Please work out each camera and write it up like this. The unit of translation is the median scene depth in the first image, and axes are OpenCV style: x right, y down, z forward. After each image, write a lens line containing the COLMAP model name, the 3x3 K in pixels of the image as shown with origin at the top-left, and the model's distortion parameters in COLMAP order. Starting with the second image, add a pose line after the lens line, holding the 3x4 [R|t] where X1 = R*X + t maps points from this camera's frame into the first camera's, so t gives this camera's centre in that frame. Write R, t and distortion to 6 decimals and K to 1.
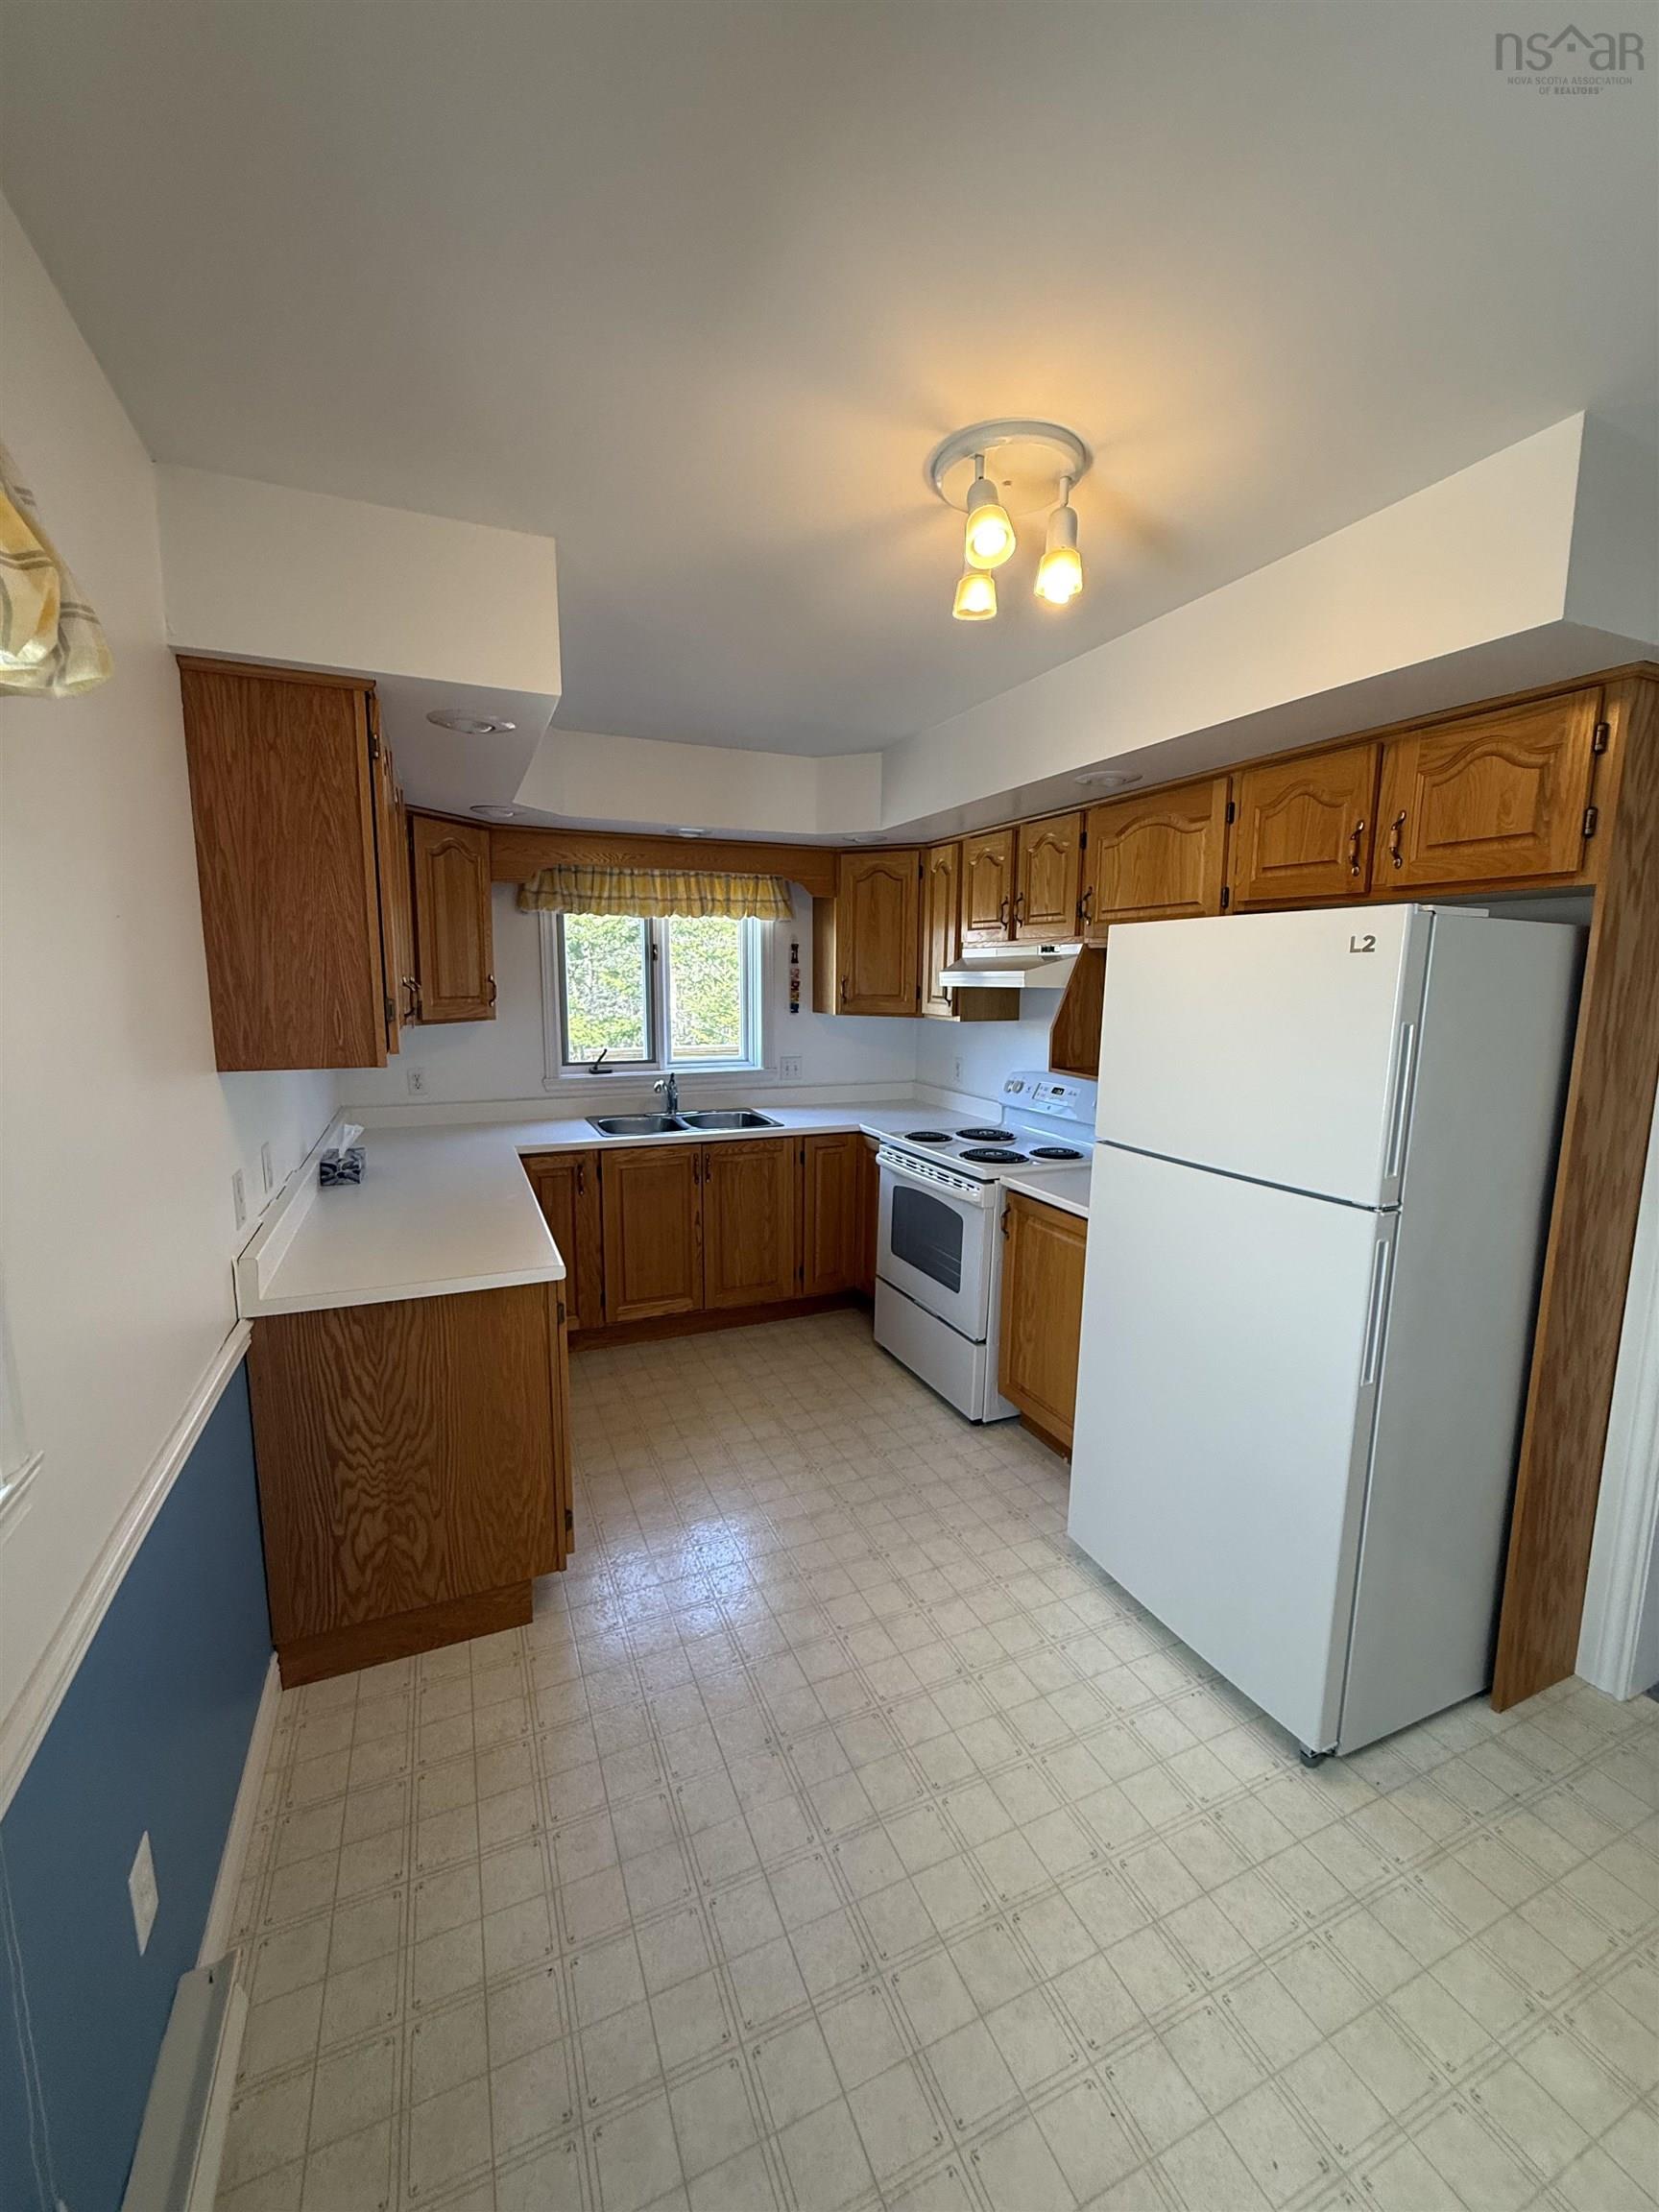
lens RADIAL K [[882.0, 0, 825.0], [0, 882.0, 1104.0], [0, 0, 1]] dist [0.001744, 0.000125]
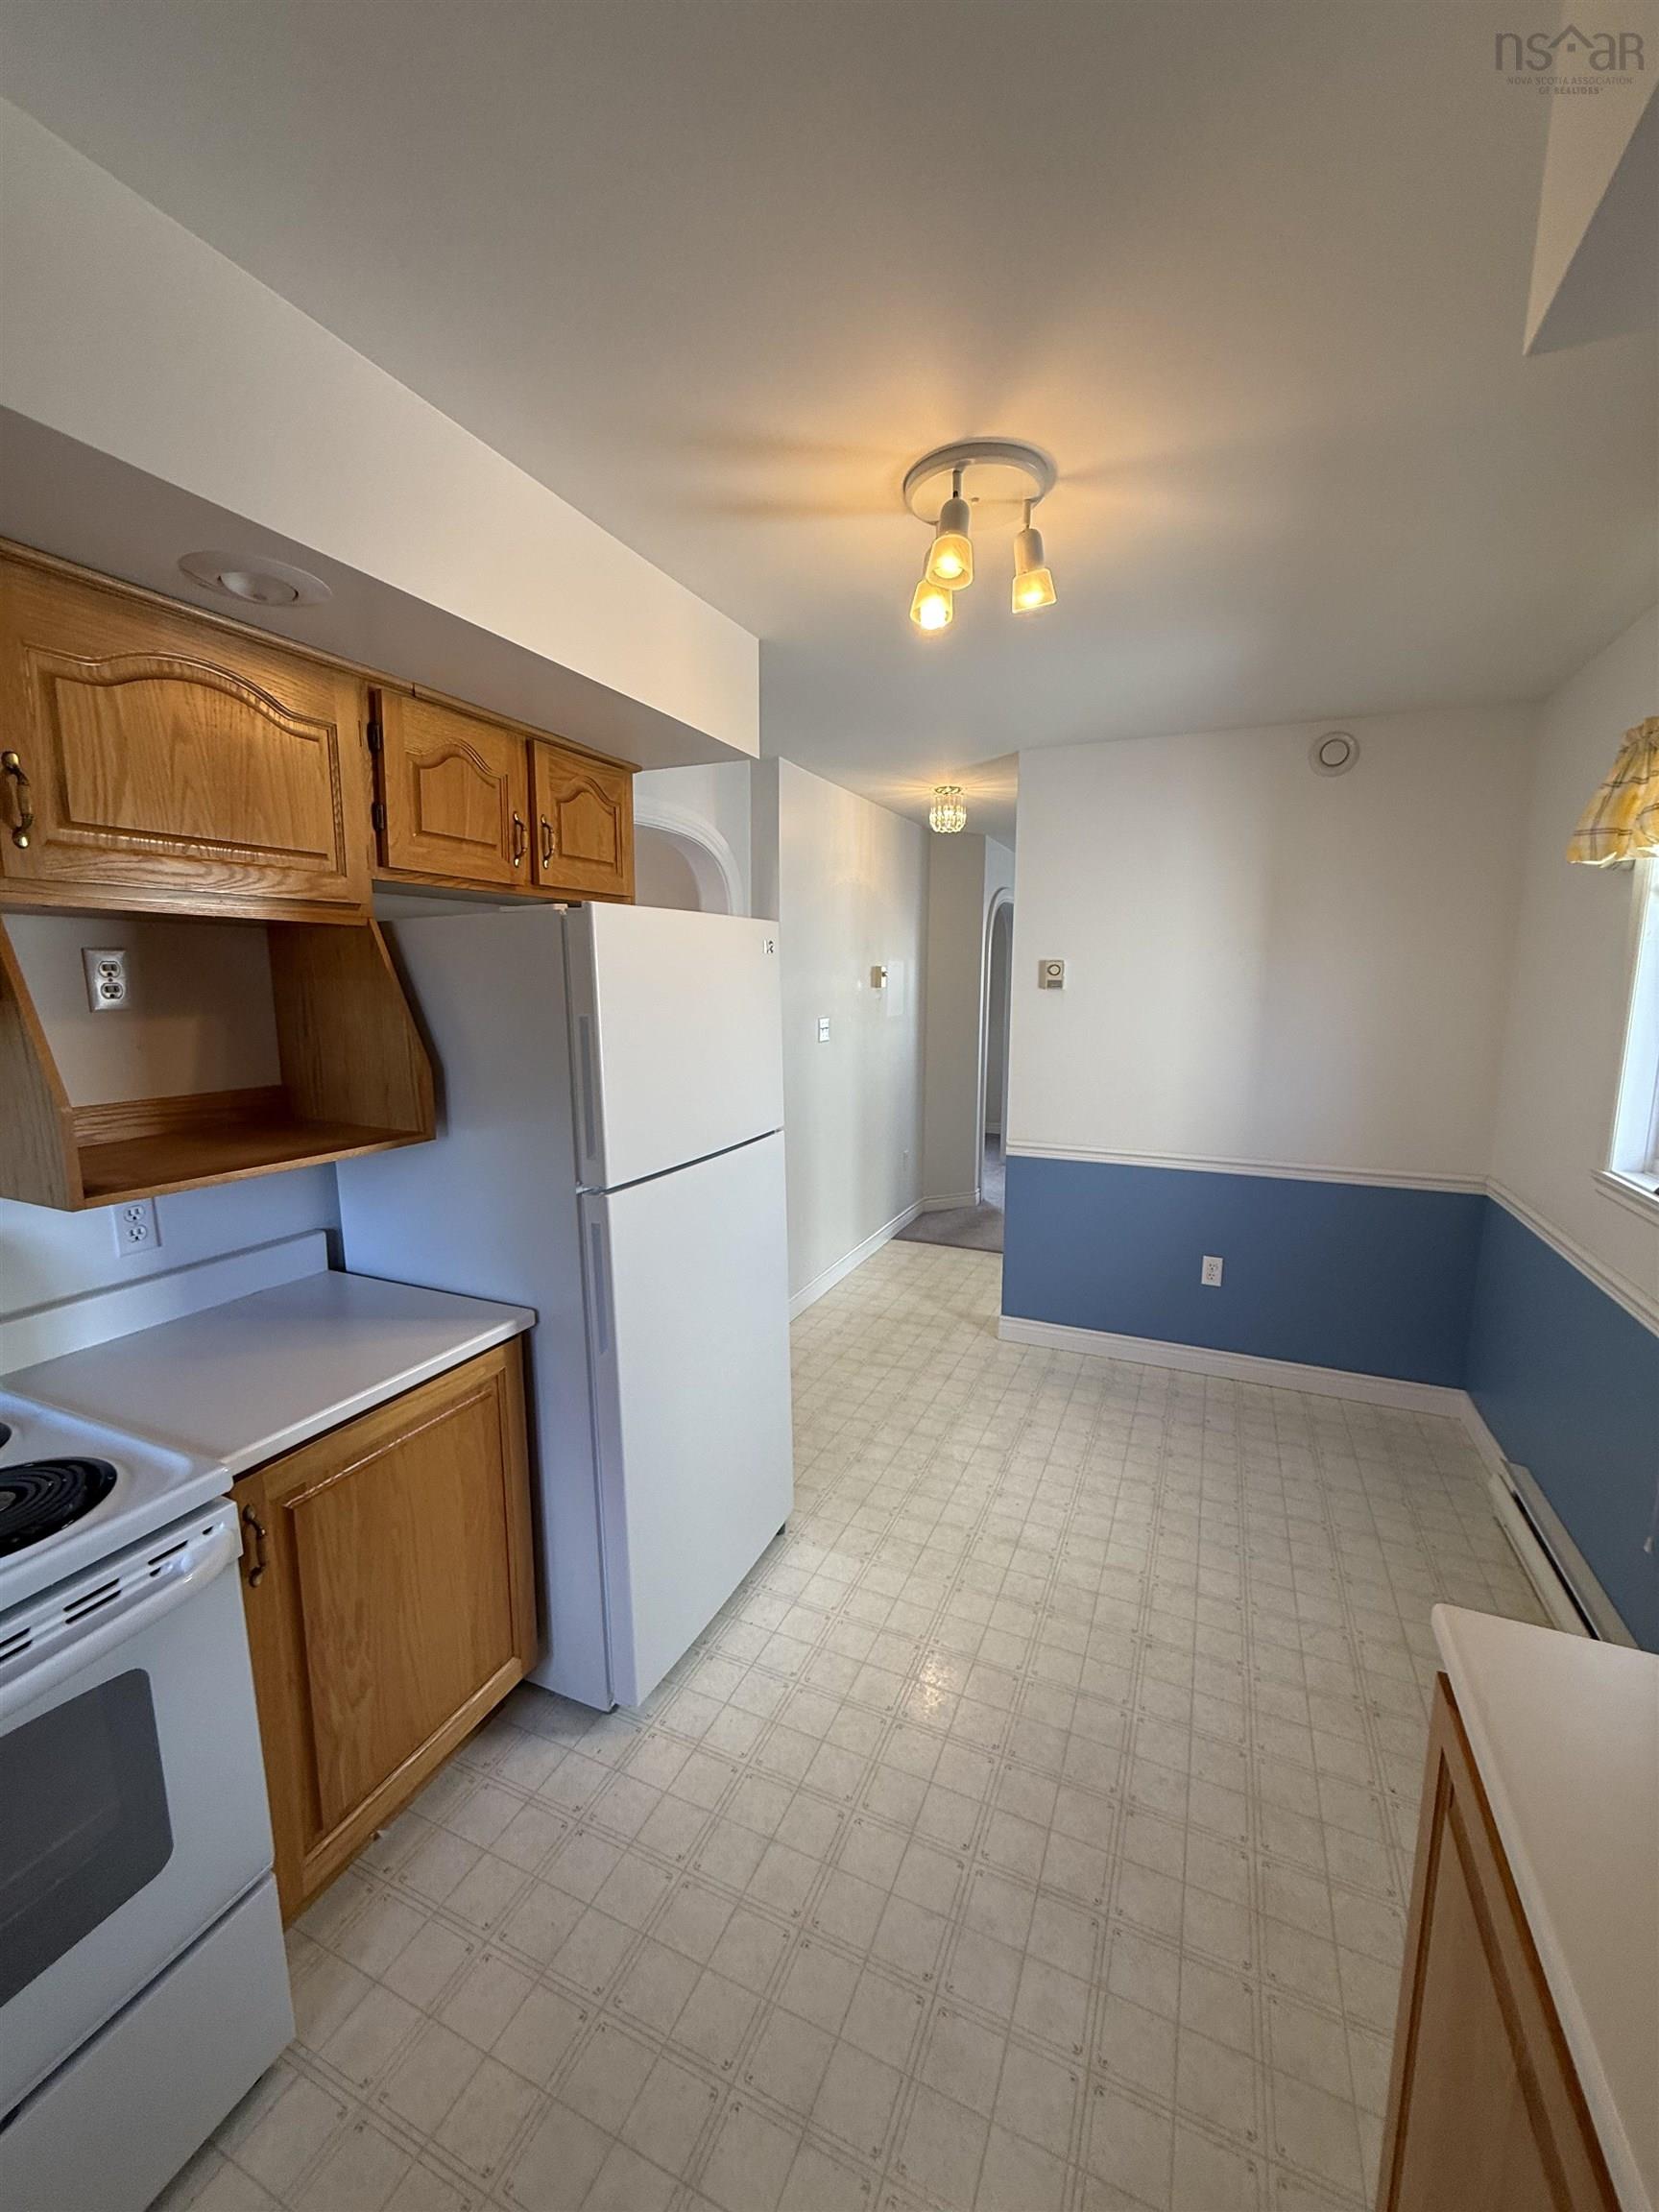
lens RADIAL K [[882.0, 0, 825.0], [0, 882.0, 1104.0], [0, 0, 1]] dist [0.001744, 0.000125]
pose [[-0.675844, -0.119631, 0.727271, -0.409205], [0.099288, 0.962968, 0.250668, -0.235600], [-0.730326, 0.241622, -0.638938, 1.564179]]
